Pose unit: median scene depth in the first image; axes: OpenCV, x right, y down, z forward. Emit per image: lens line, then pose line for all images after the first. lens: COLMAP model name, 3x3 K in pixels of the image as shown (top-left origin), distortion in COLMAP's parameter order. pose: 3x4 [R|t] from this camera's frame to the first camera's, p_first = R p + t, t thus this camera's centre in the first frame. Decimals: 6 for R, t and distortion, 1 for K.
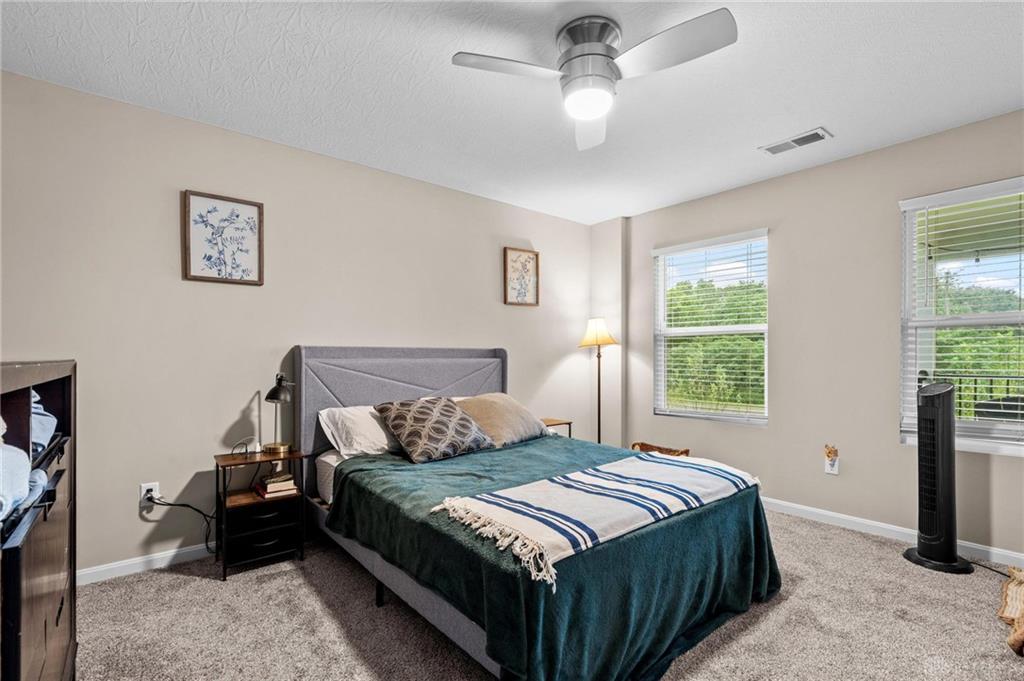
lens RADIAL K [[463.6, 0, 514.3], [0, 463.6, 350.6], [0, 0, 1]] dist [-0.004657, 0.002007]
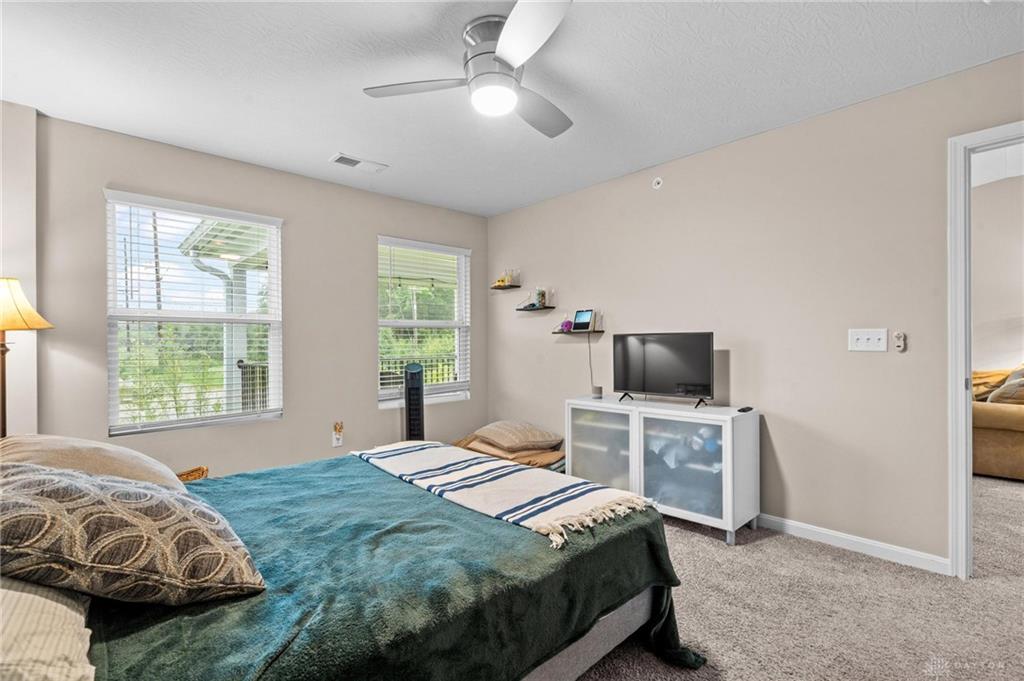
lens RADIAL K [[463.6, 0, 507.9], [0, 463.6, 340.2], [0, 0, 1]] dist [-0.004657, 0.002007]
pose [[-0.047324, 0.008416, 0.998844, -0.759492], [-0.003373, 0.999957, -0.008585, 0.005940], [-0.998874, -0.003775, -0.047294, 0.894135]]
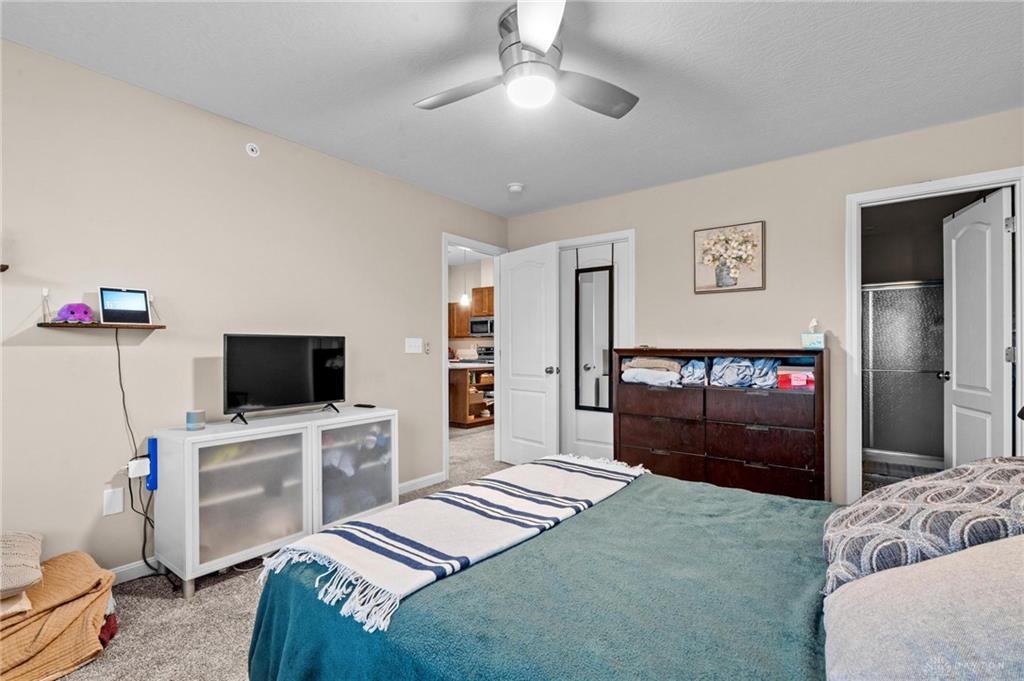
lens RADIAL K [[463.6, 0, 505.7], [0, 463.6, 347.8], [0, 0, 1]] dist [-0.004657, 0.002007]
pose [[-0.981740, 0.003529, -0.190195, 0.353172], [0.006137, 0.999895, -0.013121, 0.024298], [0.190128, -0.014049, -0.981659, 1.700816]]
